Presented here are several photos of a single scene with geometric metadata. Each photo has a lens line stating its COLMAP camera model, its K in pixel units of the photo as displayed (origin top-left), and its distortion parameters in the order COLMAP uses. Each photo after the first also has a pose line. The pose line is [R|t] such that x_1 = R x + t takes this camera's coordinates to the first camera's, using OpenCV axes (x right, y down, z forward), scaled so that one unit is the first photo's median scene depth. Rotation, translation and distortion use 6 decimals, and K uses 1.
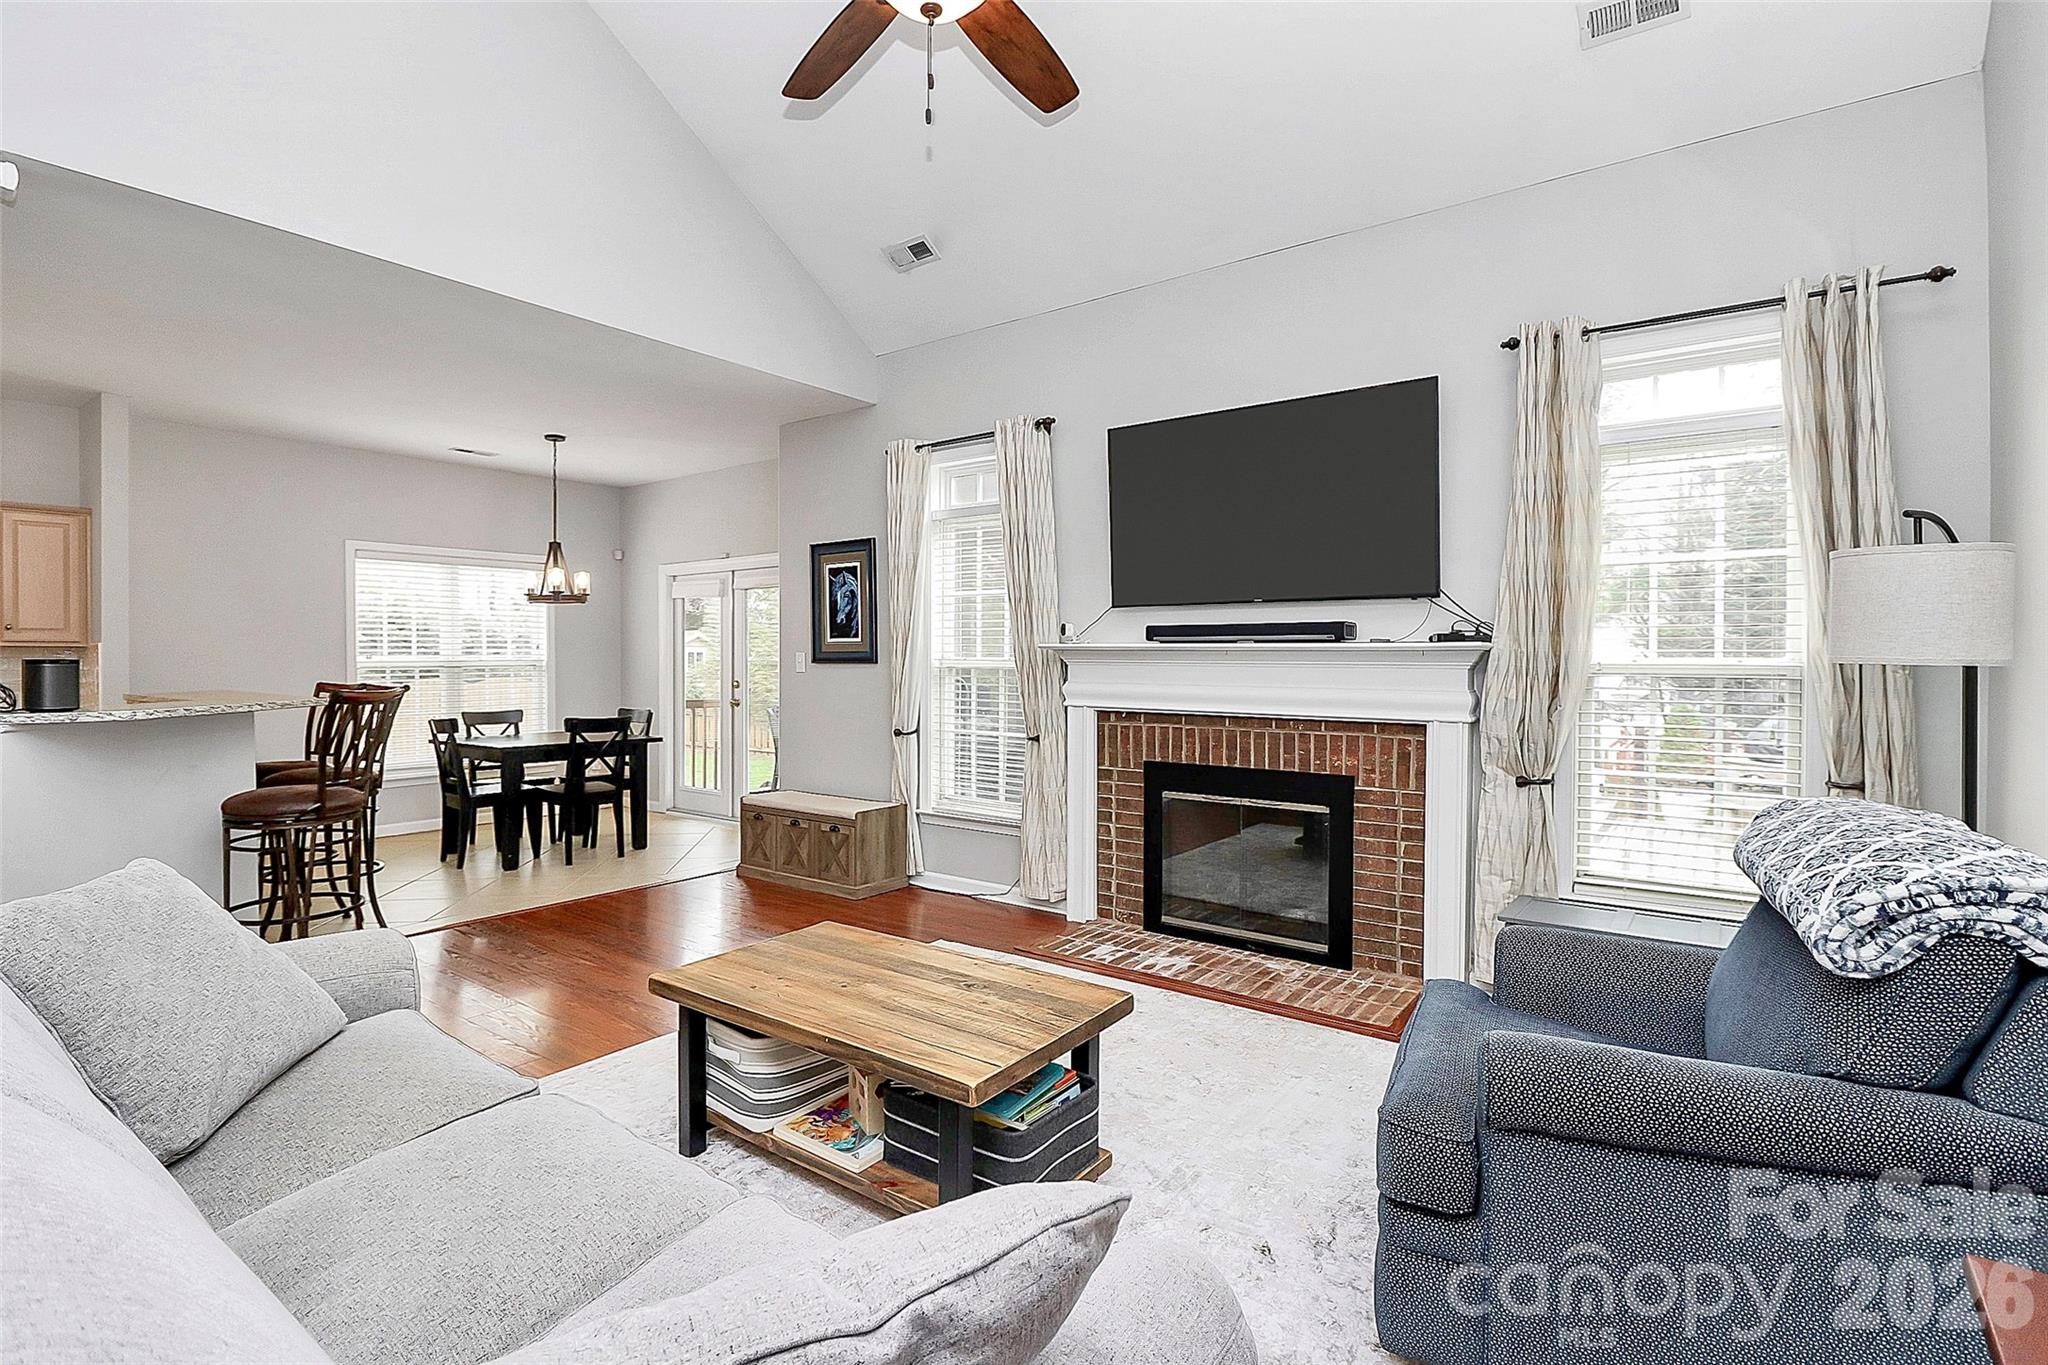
lens RADIAL K [[975.9, 0, 1015.1], [0, 975.9, 661.9], [0, 0, 1]] dist [-0.010444, -0.000840]
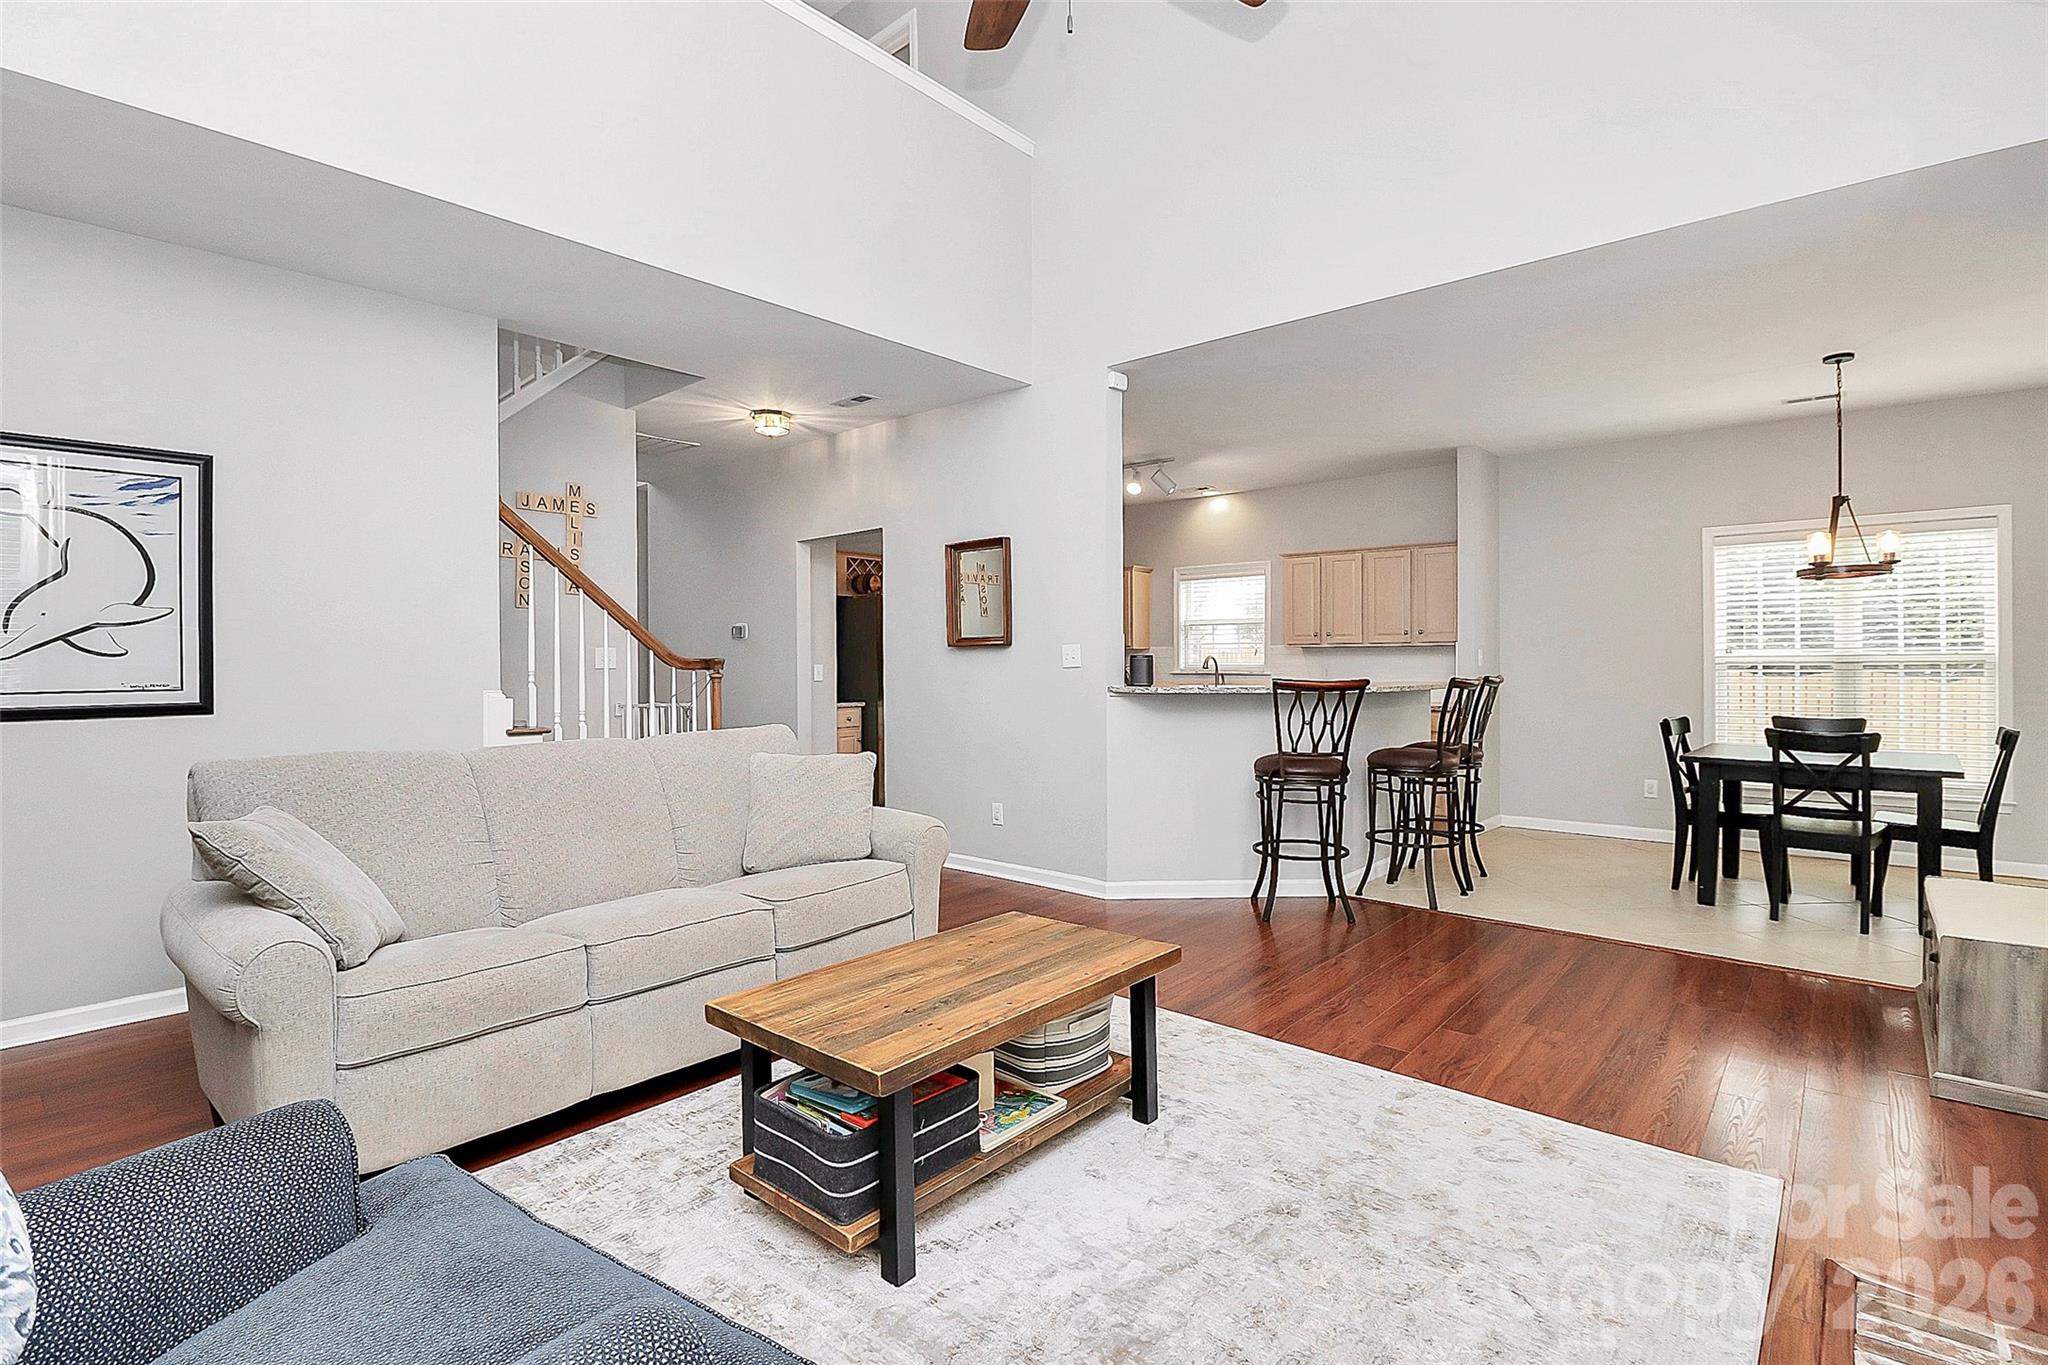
lens RADIAL K [[970.3, 0, 1021.9], [0, 970.3, 655.8], [0, 0, 1]] dist [-0.004209, -0.001034]
pose [[-0.081652, -0.003218, -0.996656, 0.482038], [0.001177, 0.999994, -0.003325, 0.002543], [0.996660, -0.001445, -0.081647, 0.636446]]
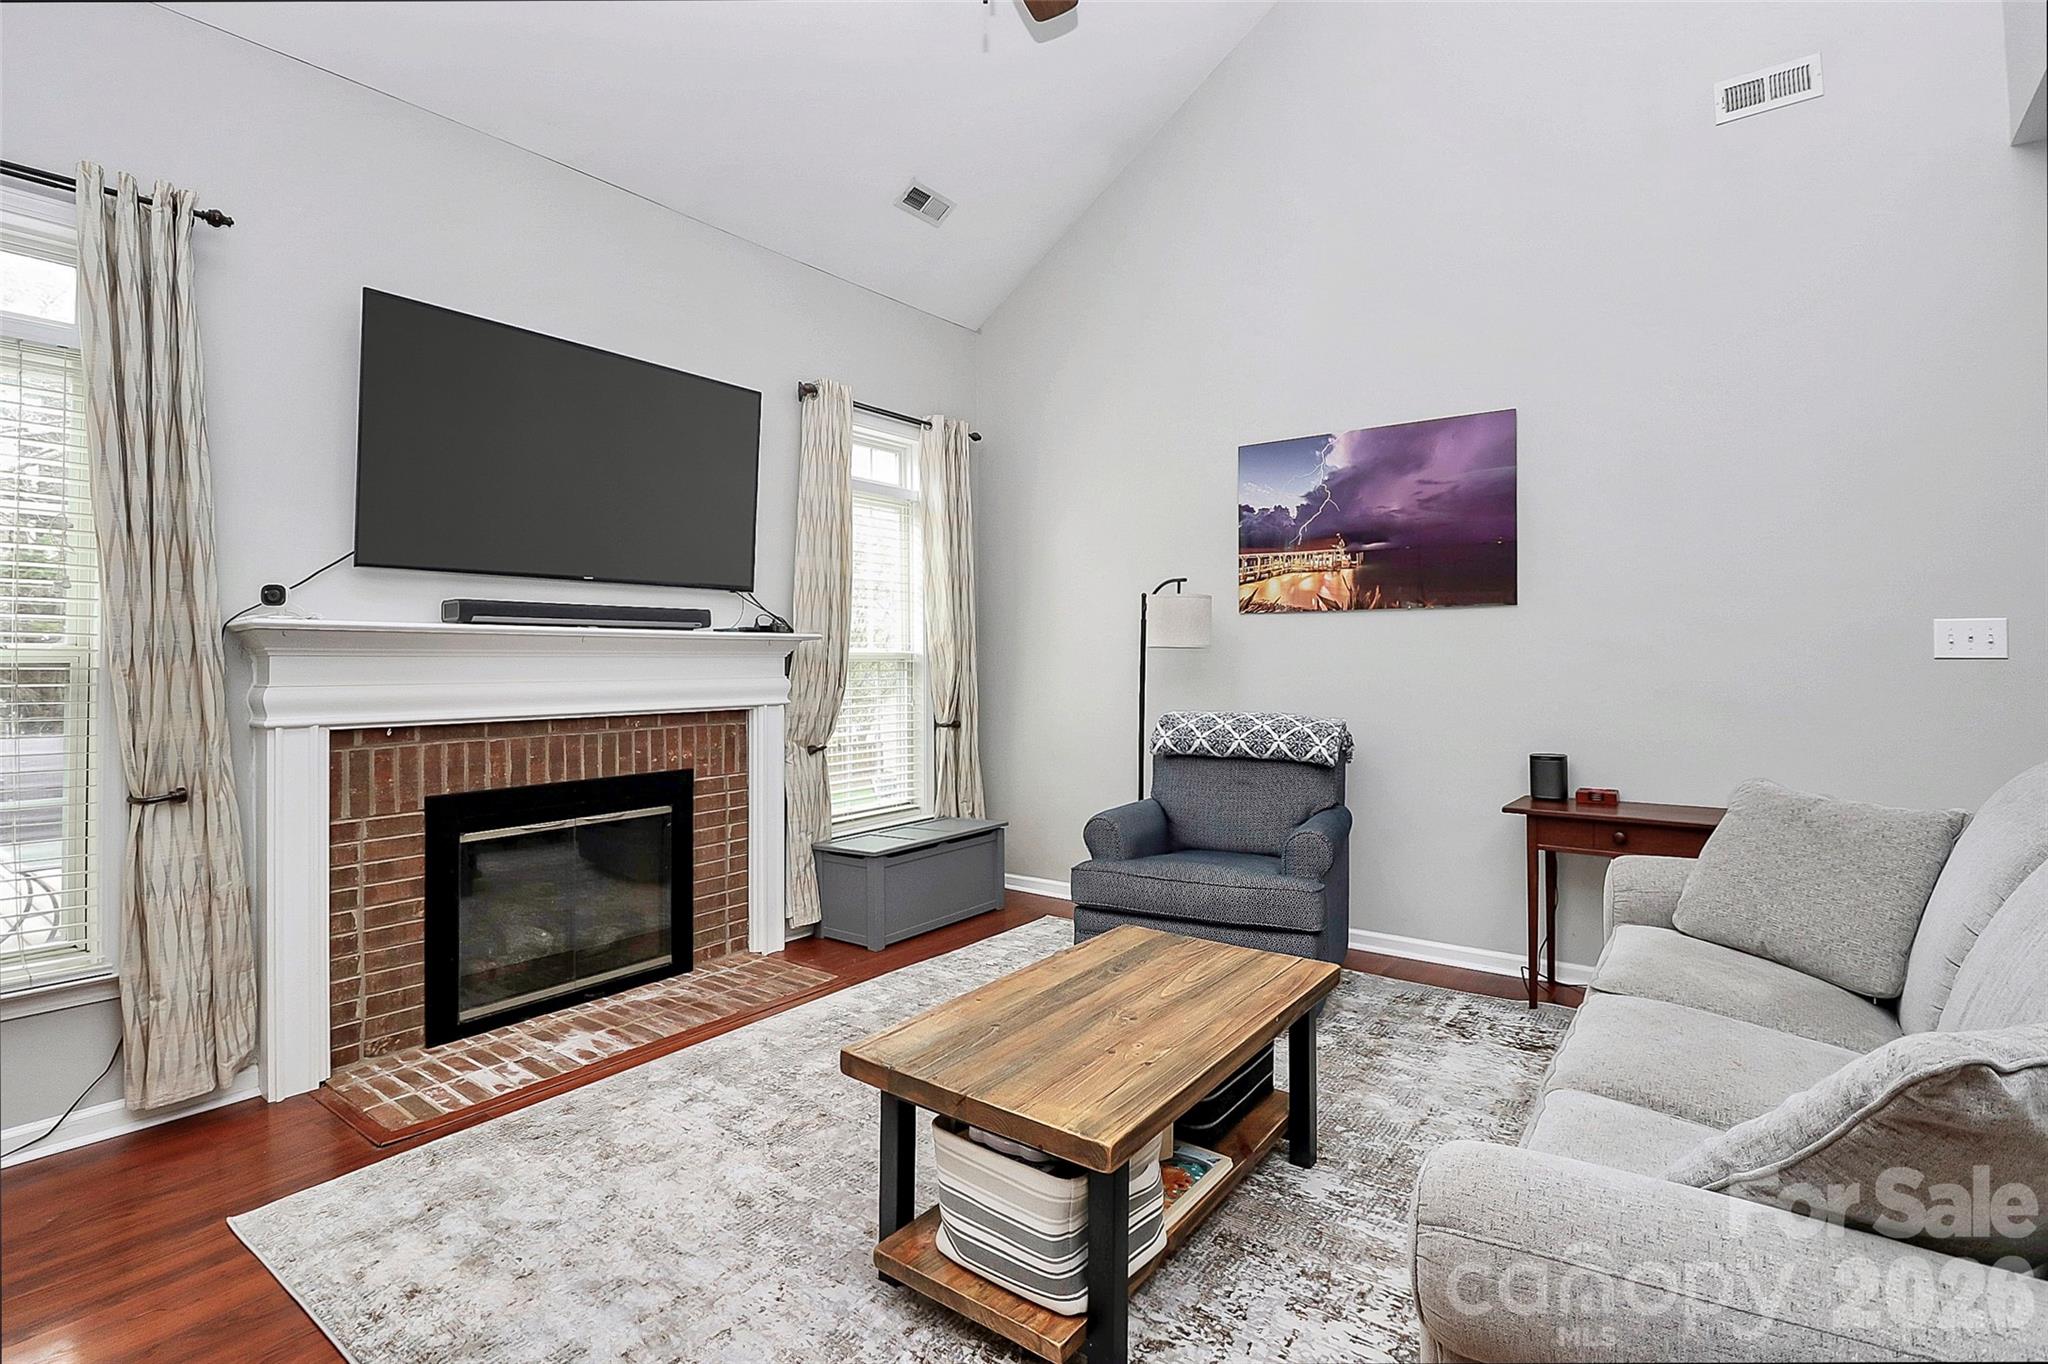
lens RADIAL K [[963.8, 0, 1040.1], [0, 963.8, 638.6], [0, 0, 1]] dist [-0.001777, -0.000401]
pose [[-0.008566, 0.020384, 0.999756, -0.563573], [0.011523, 0.999728, -0.020285, 0.010033], [-0.999897, 0.011347, -0.008798, 0.598551]]
